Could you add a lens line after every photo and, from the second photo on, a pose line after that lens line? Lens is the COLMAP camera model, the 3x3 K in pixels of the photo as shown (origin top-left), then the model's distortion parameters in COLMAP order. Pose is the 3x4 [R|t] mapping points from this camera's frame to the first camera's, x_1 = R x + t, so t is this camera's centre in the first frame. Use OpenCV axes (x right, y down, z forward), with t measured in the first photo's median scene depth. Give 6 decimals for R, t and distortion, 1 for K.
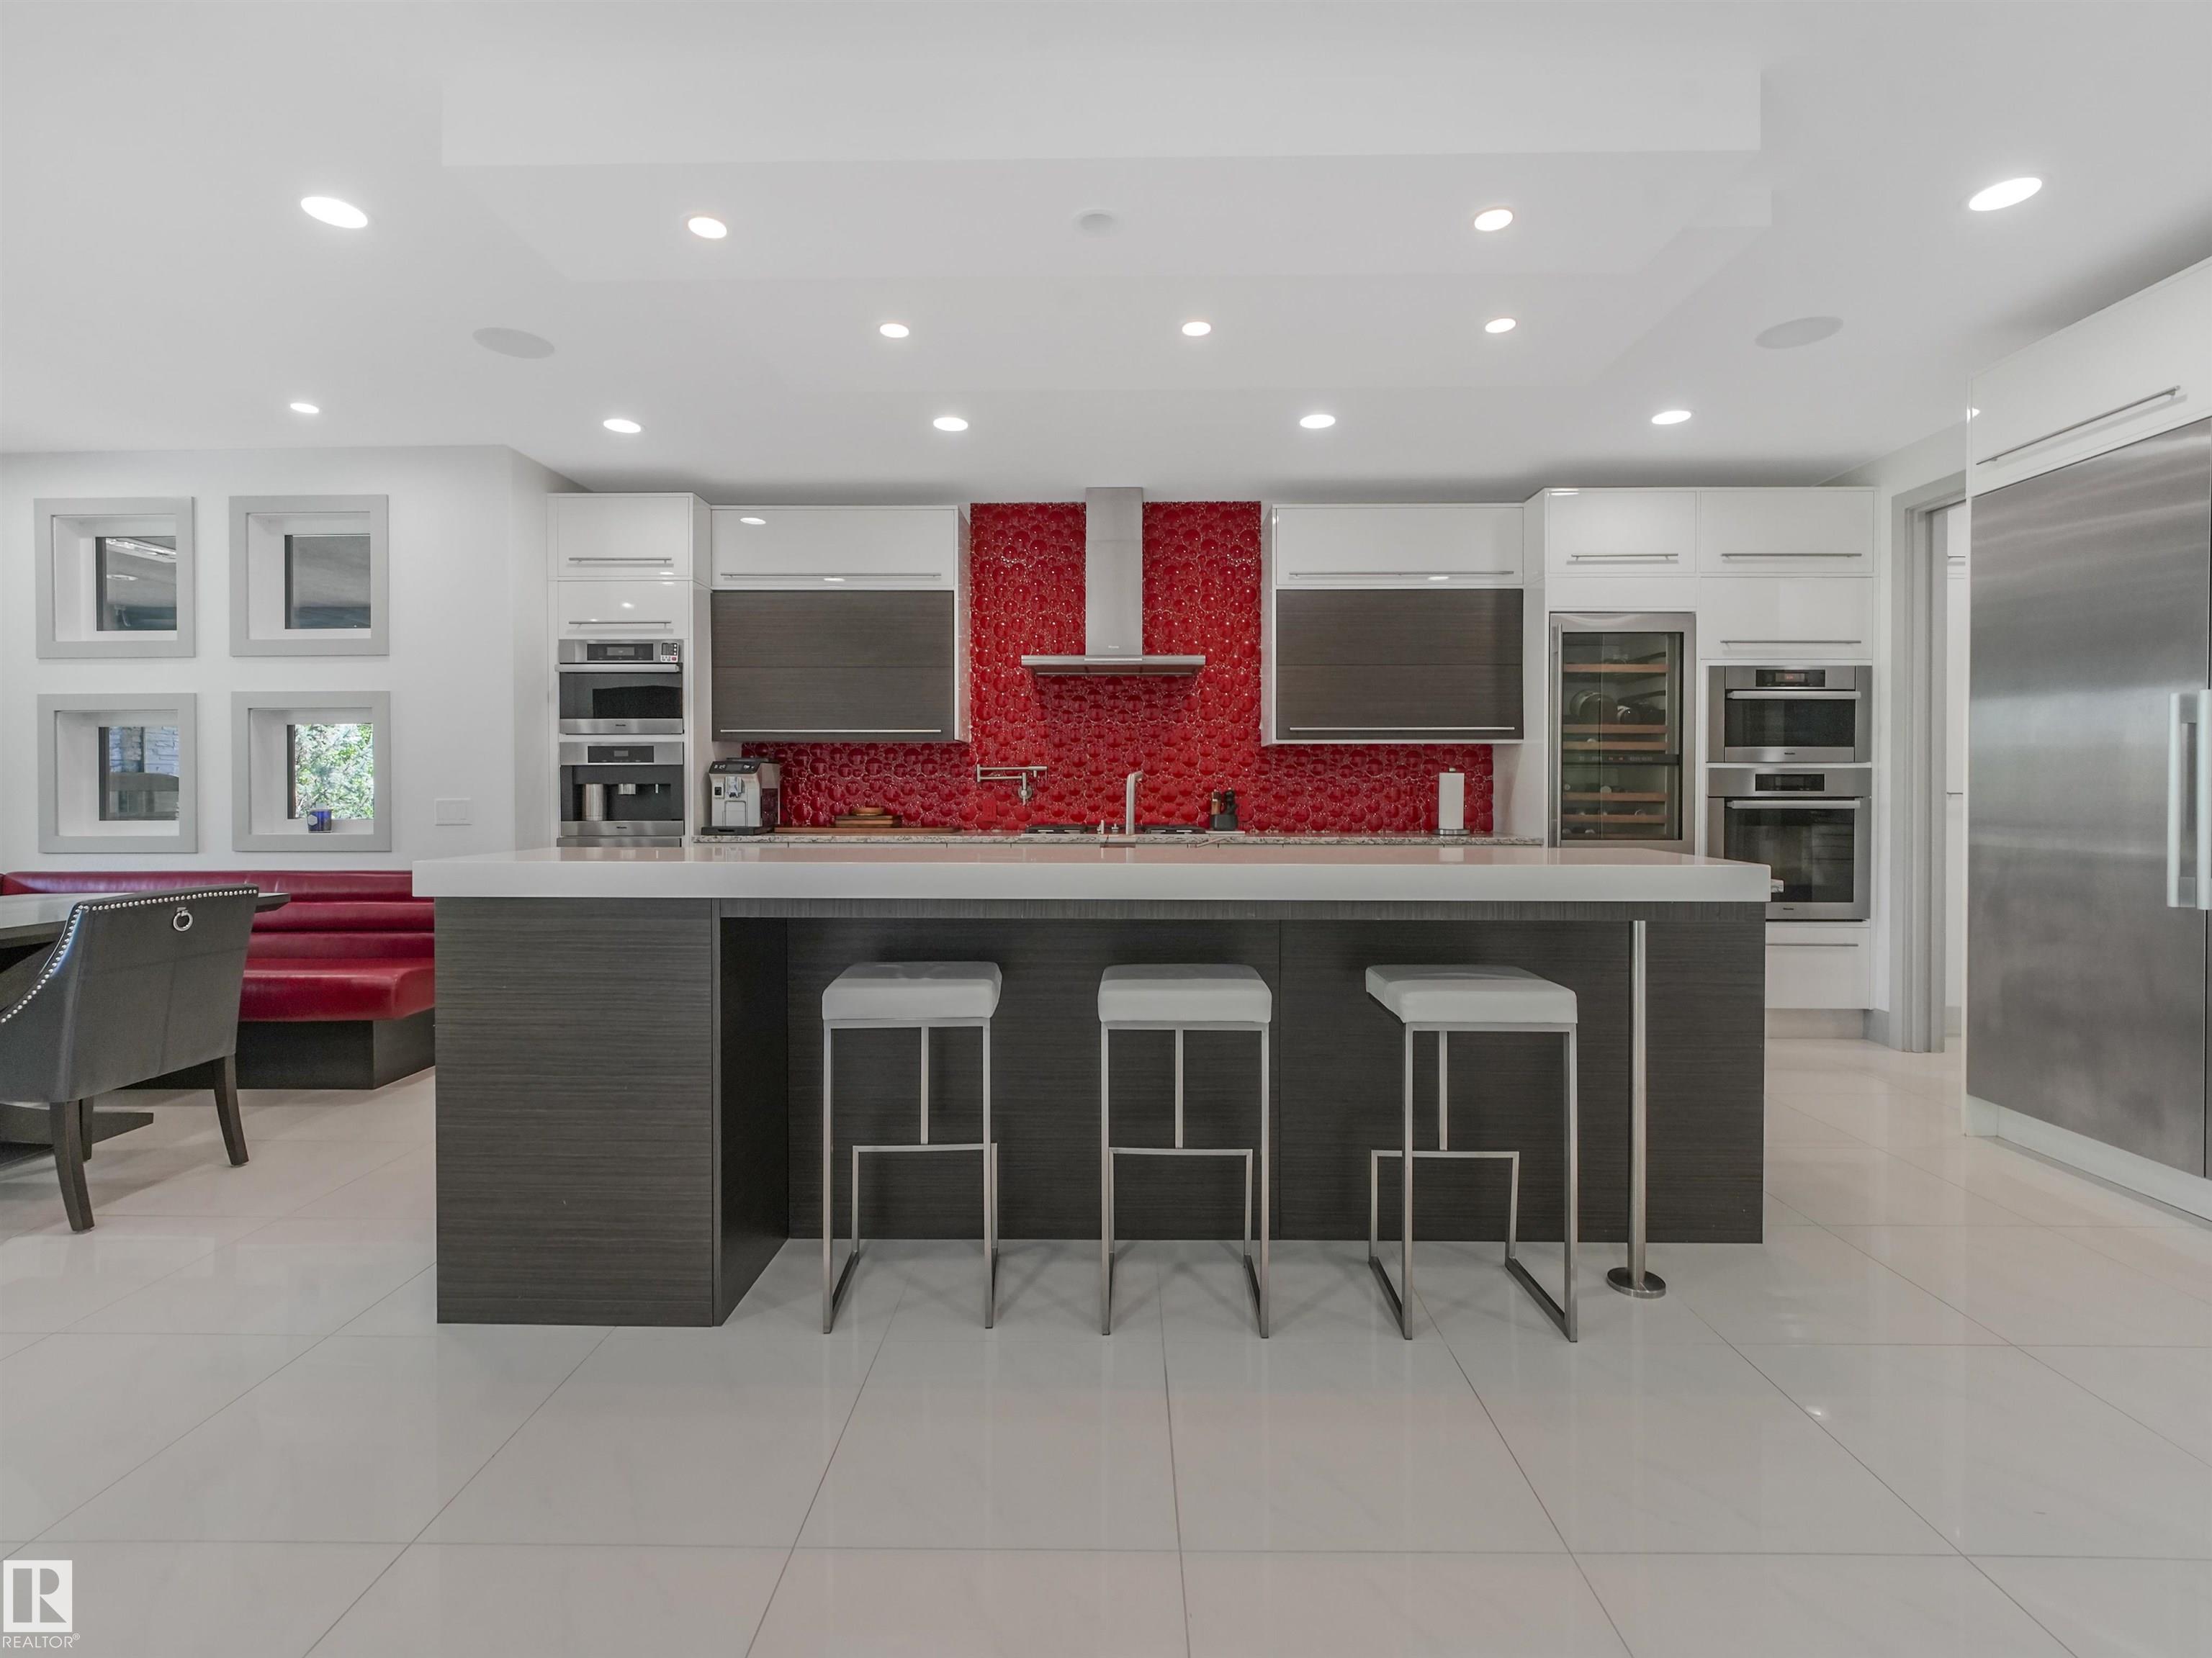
lens RADIAL K [[1008.5, 0, 1104.0], [0, 1008.5, 801.9], [0, 0, 1]] dist [-0.005656, -0.000399]
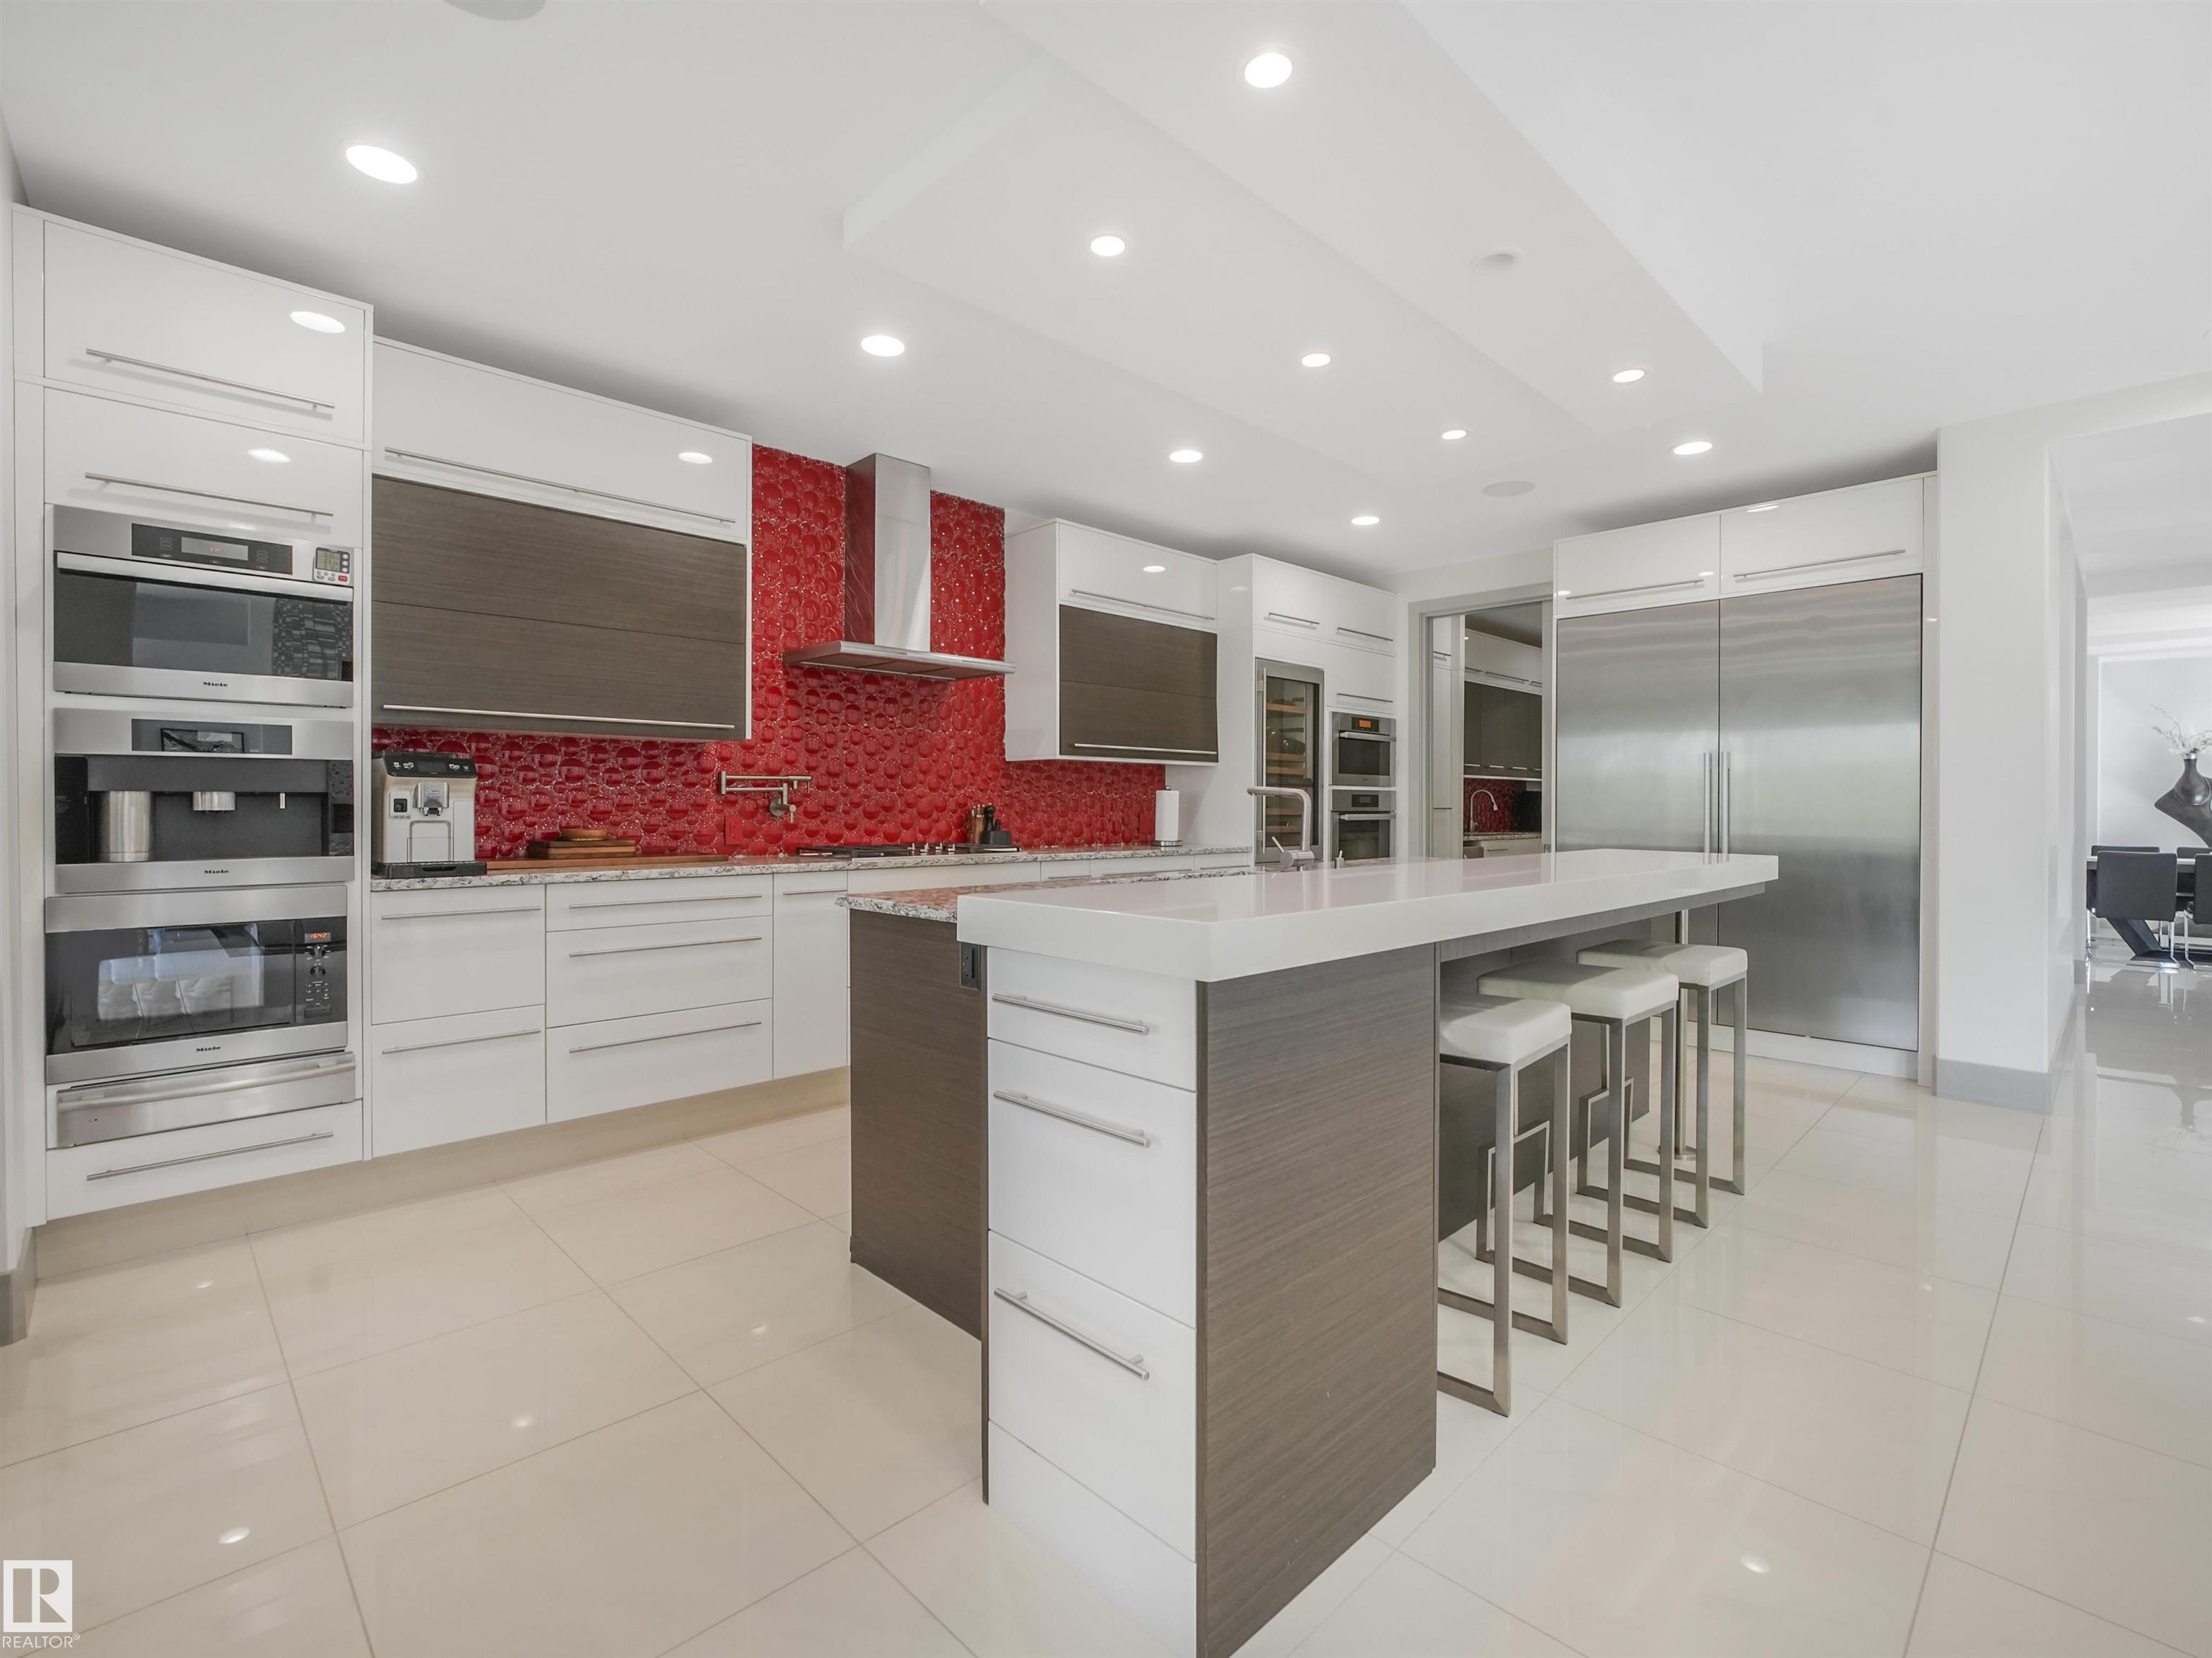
lens RADIAL K [[1008.5, 0, 1086.1], [0, 1008.5, 808.9], [0, 0, 1]] dist [-0.005656, -0.000399]
pose [[0.710894, -0.000026, 0.703300, -0.511994], [0.004447, 0.999980, -0.004458, -0.003863], [-0.703286, 0.006297, 0.710880, 0.273605]]
